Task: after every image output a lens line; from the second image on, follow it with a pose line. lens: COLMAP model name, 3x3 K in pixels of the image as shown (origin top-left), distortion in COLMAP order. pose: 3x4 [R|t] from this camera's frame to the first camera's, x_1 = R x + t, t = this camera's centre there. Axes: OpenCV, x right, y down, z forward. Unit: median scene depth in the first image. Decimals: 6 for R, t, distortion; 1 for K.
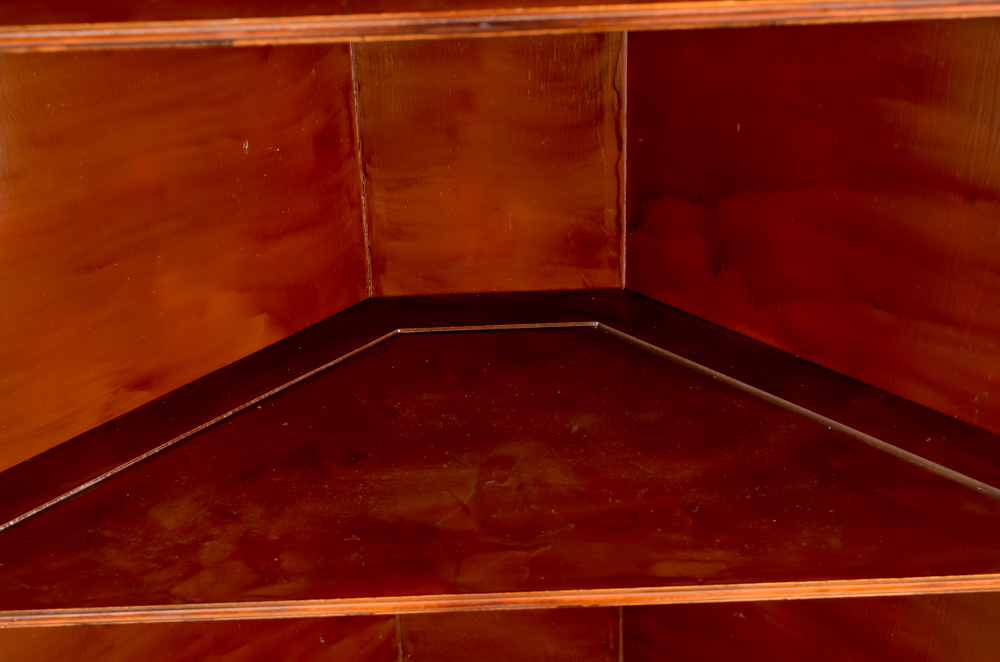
lens RADIAL K [[1527.9, 0, 499.5], [0, 1527.9, 331.6], [0, 0, 1]] dist [-0.014000, 0.000000]
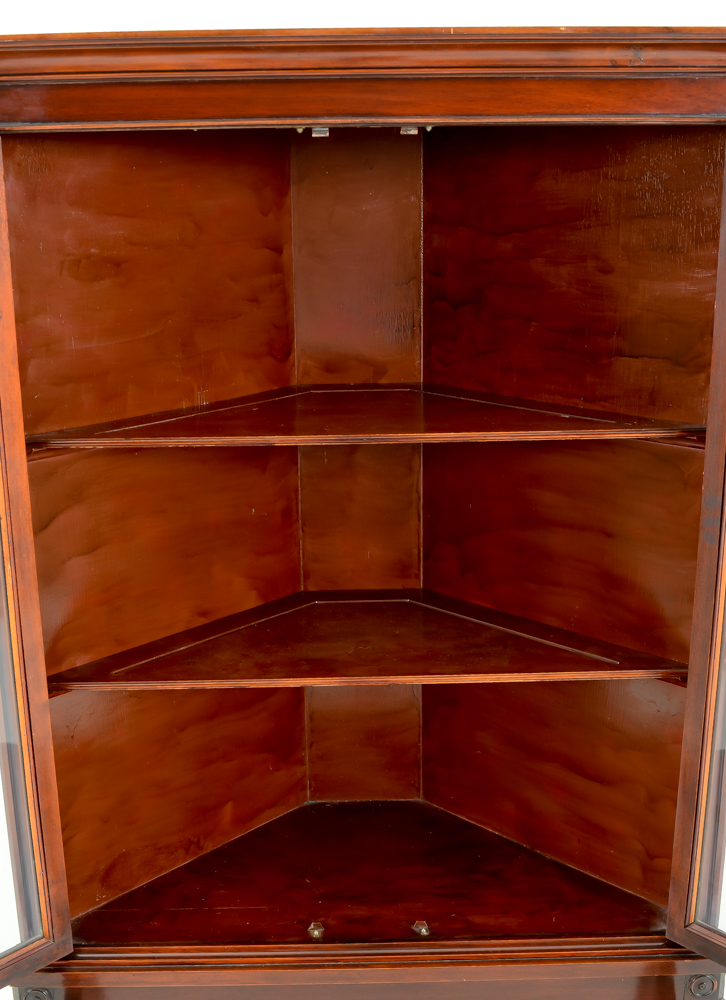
lens RADIAL K [[1244.2, 0, 366.0], [0, 1244.2, 554.8], [0, 0, 1]] dist [-0.057358, 0.000000]
pose [[0.999764, 0.015909, 0.014820, -0.023900], [-0.012669, 0.980211, -0.197550, 0.287341], [-0.017670, 0.197315, 0.980181, -0.752523]]
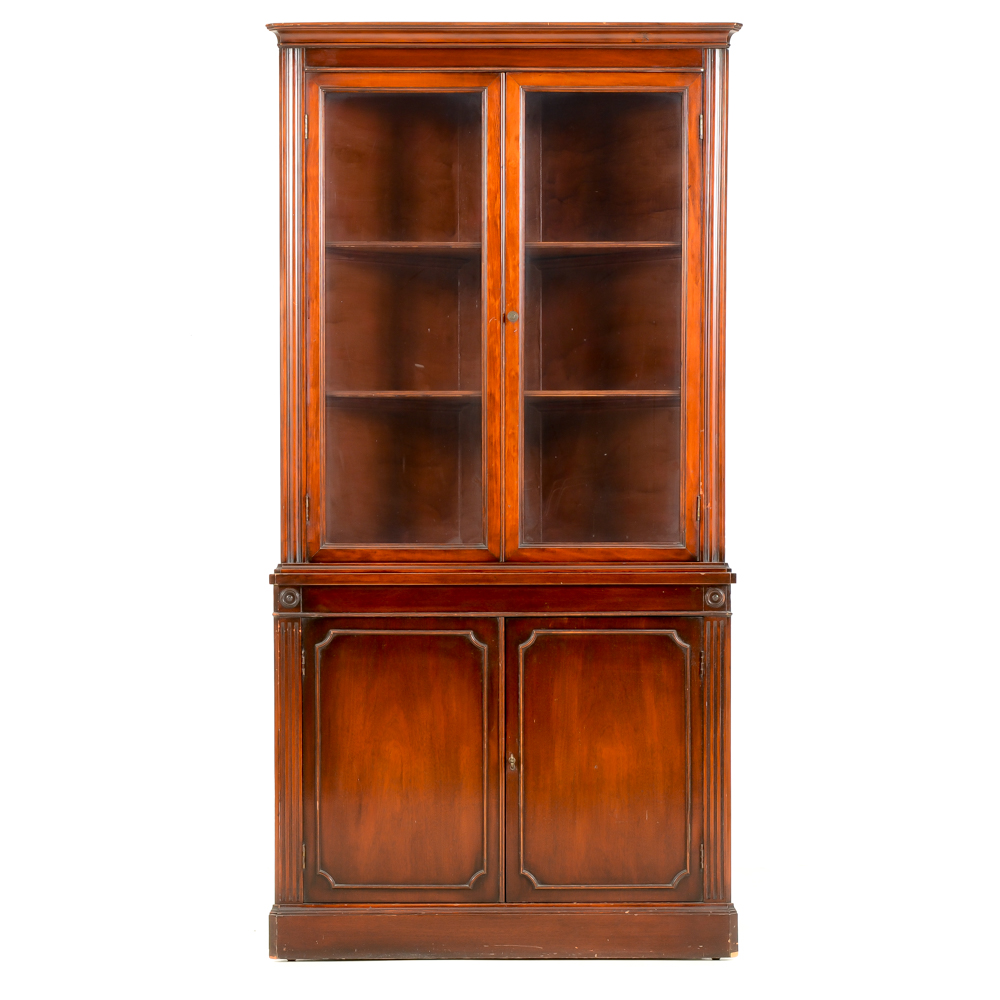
lens RADIAL K [[2954.2, 0, 511.7], [0, 2954.2, 610.6], [0, 0, 1]] dist [0.111075, 0.000000]
pose [[0.999555, 0.029150, 0.006350, -0.004049], [-0.023427, 0.898693, -0.437951, 3.186655], [-0.018473, 0.437608, 0.898976, -4.472401]]
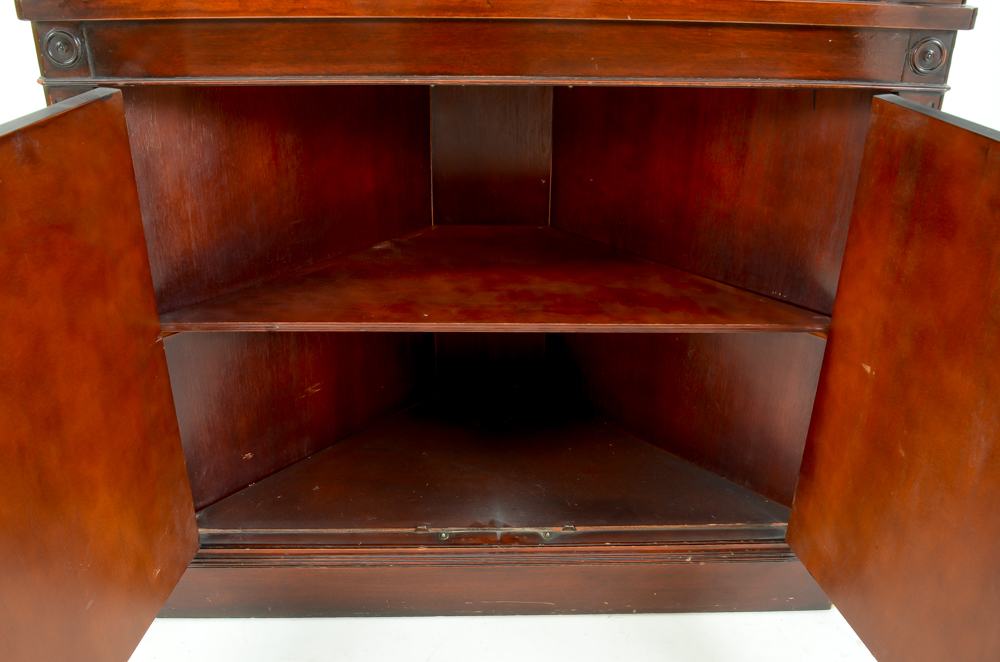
lens RADIAL K [[863.1, 0, 496.9], [0, 863.1, 328.6], [0, 0, 1]] dist [-0.080887, -0.010430]
pose [[0.998745, 0.028582, 0.041128, -0.018037], [-0.027339, 0.999162, -0.030475, 0.832841], [-0.041965, 0.029312, 0.998689, 0.093795]]
